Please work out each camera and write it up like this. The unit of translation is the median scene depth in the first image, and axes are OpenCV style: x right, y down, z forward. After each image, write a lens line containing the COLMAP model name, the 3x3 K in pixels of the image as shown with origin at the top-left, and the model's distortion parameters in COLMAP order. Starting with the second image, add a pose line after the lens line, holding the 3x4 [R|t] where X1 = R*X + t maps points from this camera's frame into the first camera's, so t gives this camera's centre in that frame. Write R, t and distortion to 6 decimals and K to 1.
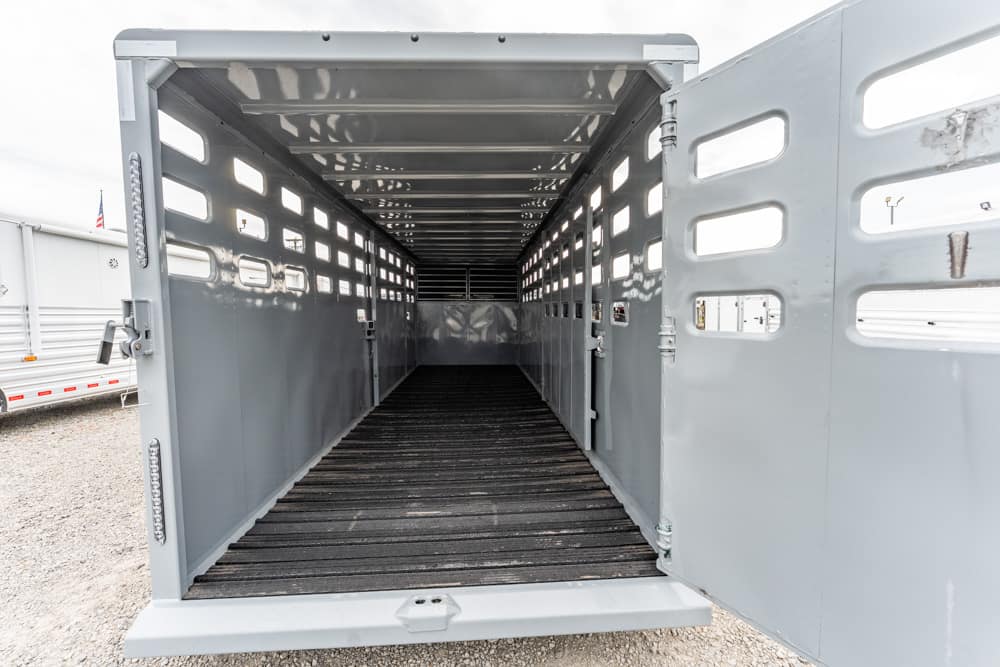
lens RADIAL K [[359.1, 0, 498.1], [0, 359.1, 309.0], [0, 0, 1]] dist [-0.001478, -0.000186]
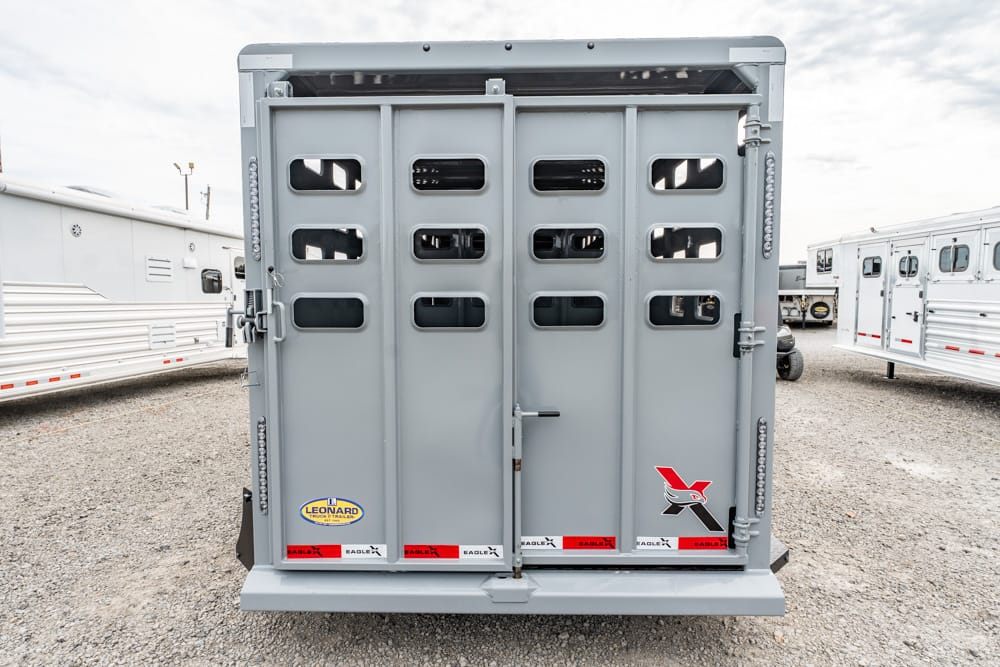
lens RADIAL K [[524.2, 0, 502.3], [0, 524.2, 299.6], [0, 0, 1]] dist [0.000531, -0.000208]
pose [[0.997851, 0.018177, -0.062957, -0.076311], [-0.017132, 0.999707, 0.017102, -0.019177], [0.063249, -0.015986, 0.997870, -0.308048]]
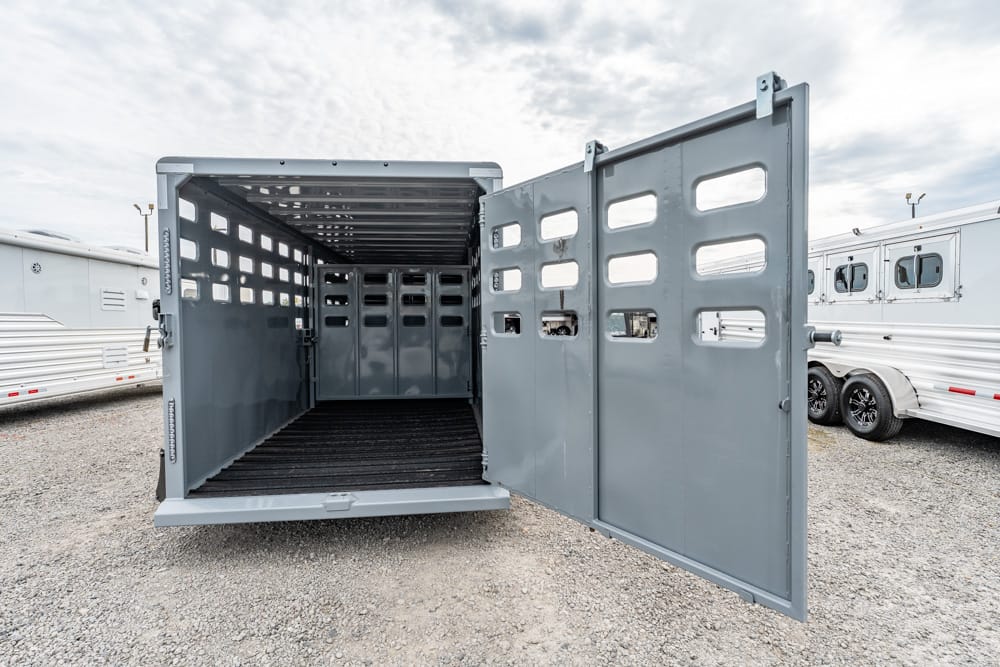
lens RADIAL K [[451.9, 0, 496.4], [0, 451.9, 308.8], [0, 0, 1]] dist [-0.000306, -0.000182]
pose [[0.998653, 0.007751, 0.051308, 0.242238], [-0.006853, 0.999820, -0.017670, -0.012029], [-0.051436, 0.017294, 0.998527, -0.662503]]
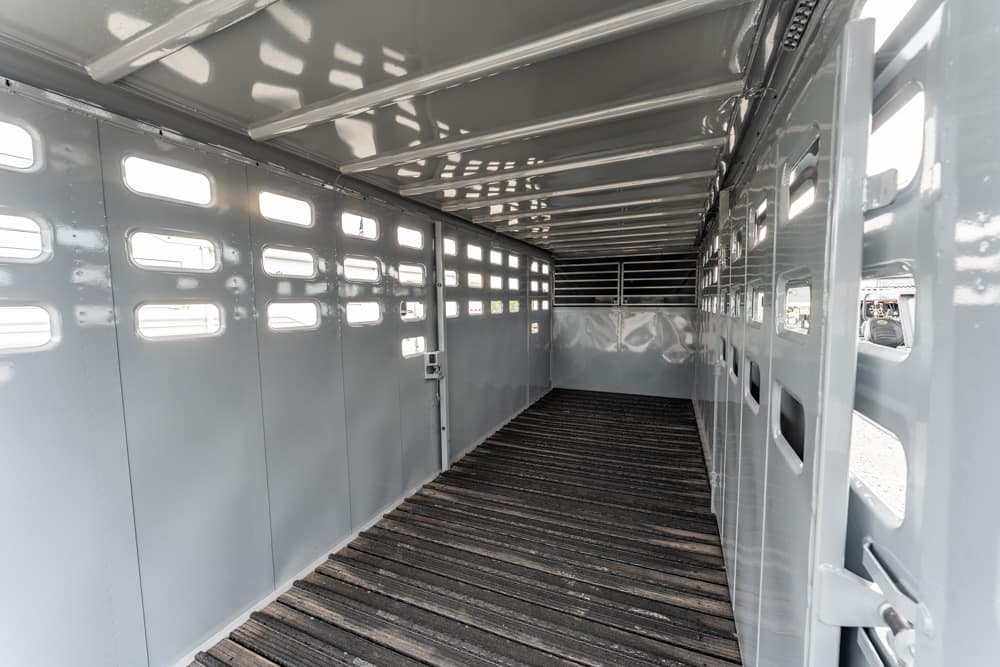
lens RADIAL K [[388.8, 0, 500.0], [0, 388.8, 333.5], [0, 0, 1]] dist [-0.000181, 0.000031]
pose [[0.899548, 0.028010, -0.435924, 0.163532], [0.004631, 0.997274, 0.073636, -0.105993], [0.436798, -0.068258, 0.896966, 0.673138]]
